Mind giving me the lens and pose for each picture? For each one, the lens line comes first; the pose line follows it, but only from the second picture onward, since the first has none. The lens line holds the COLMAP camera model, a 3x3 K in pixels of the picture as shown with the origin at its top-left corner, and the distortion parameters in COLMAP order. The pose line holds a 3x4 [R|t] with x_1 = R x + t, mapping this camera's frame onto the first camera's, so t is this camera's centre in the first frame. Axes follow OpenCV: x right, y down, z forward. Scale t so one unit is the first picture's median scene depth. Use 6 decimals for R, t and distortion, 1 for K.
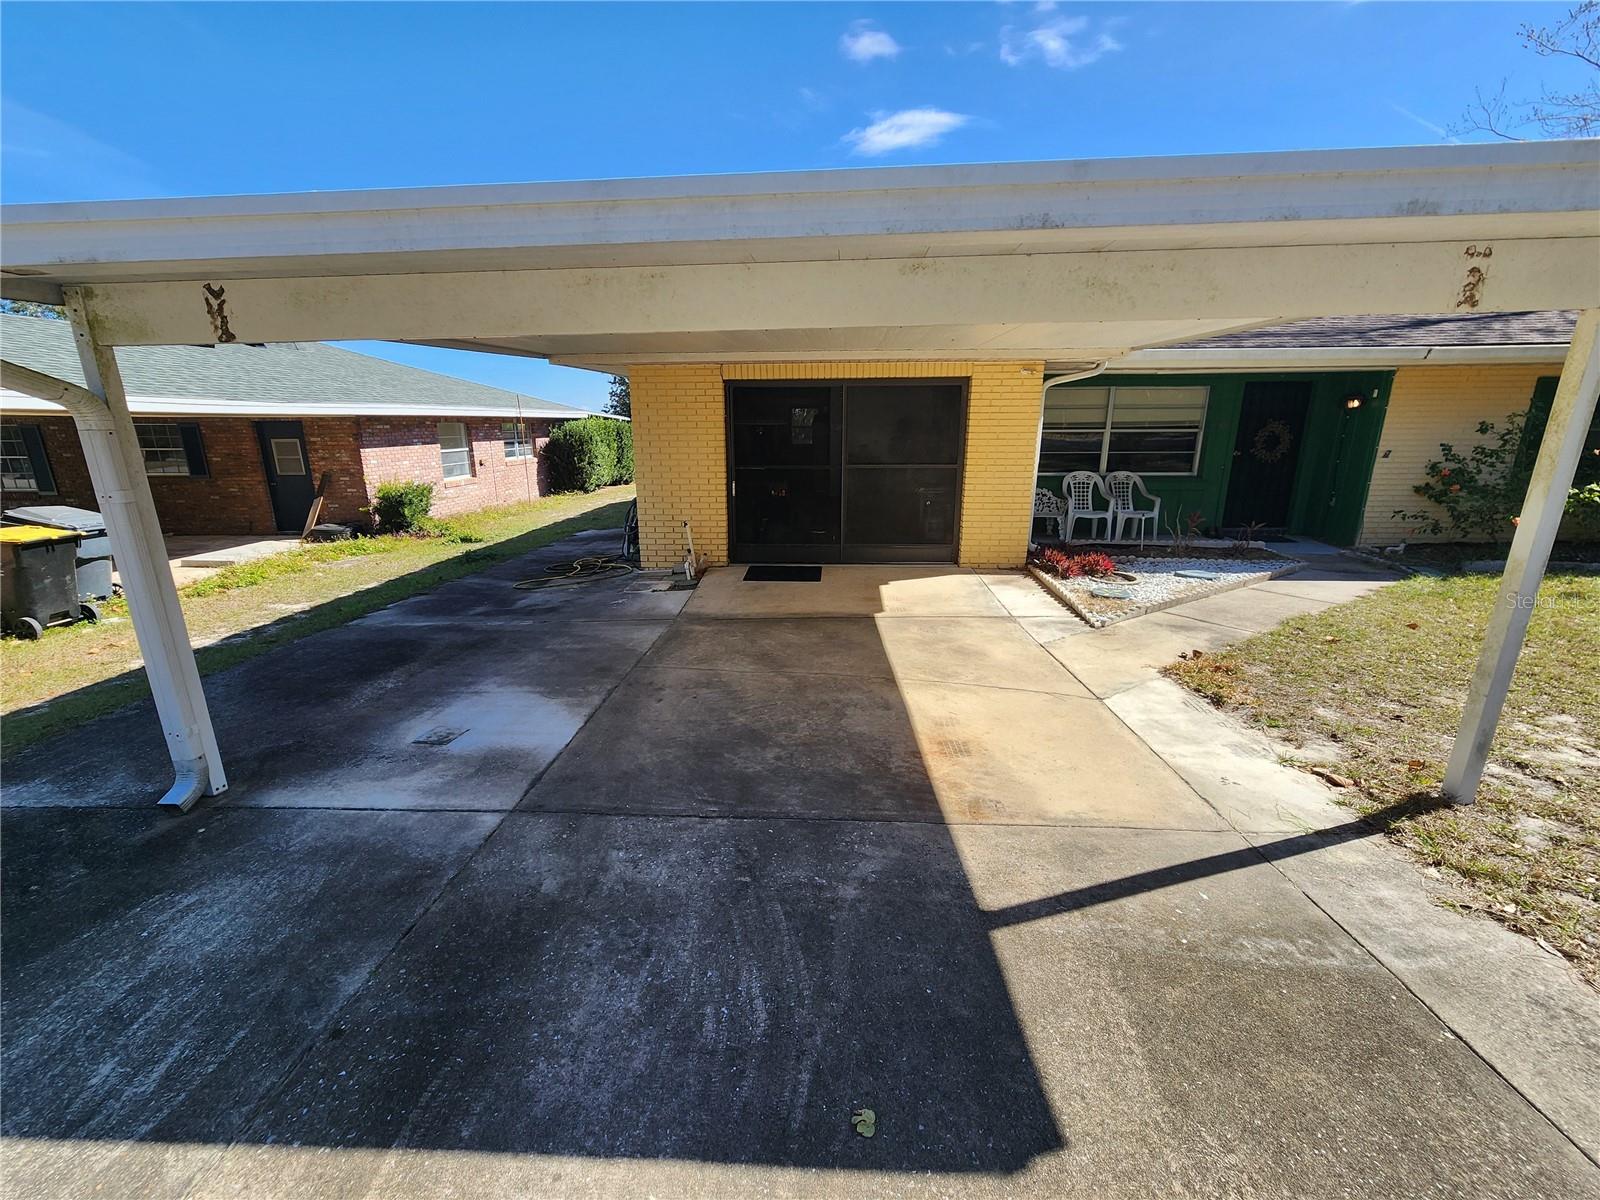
lens RADIAL K [[656.9, 0, 793.9], [0, 656.9, 606.6], [0, 0, 1]] dist [-0.001659, 0.000481]
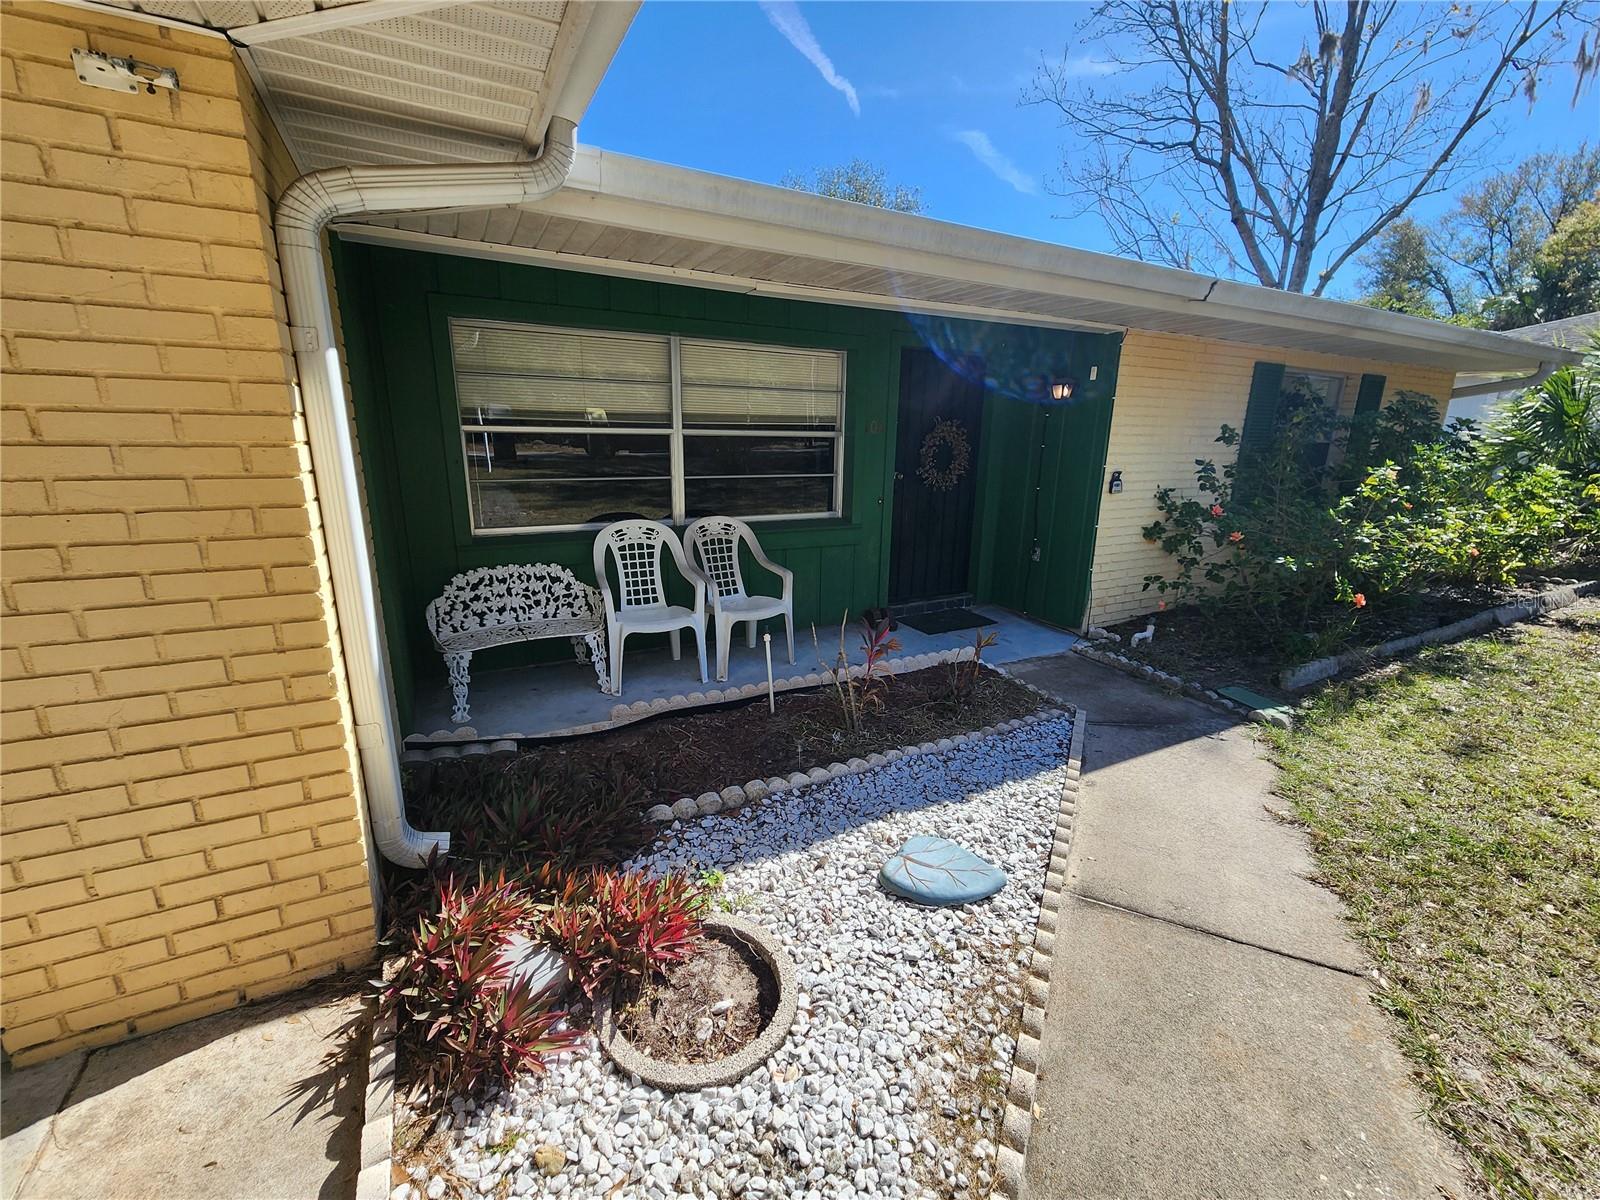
lens RADIAL K [[656.9, 0, 797.3], [0, 656.9, 605.3], [0, 0, 1]] dist [-0.001659, 0.000481]
pose [[0.853715, -0.113691, 0.508179, 0.306471], [0.122943, 0.992293, 0.015460, -0.144670], [-0.506020, 0.049279, 0.861113, 0.570734]]
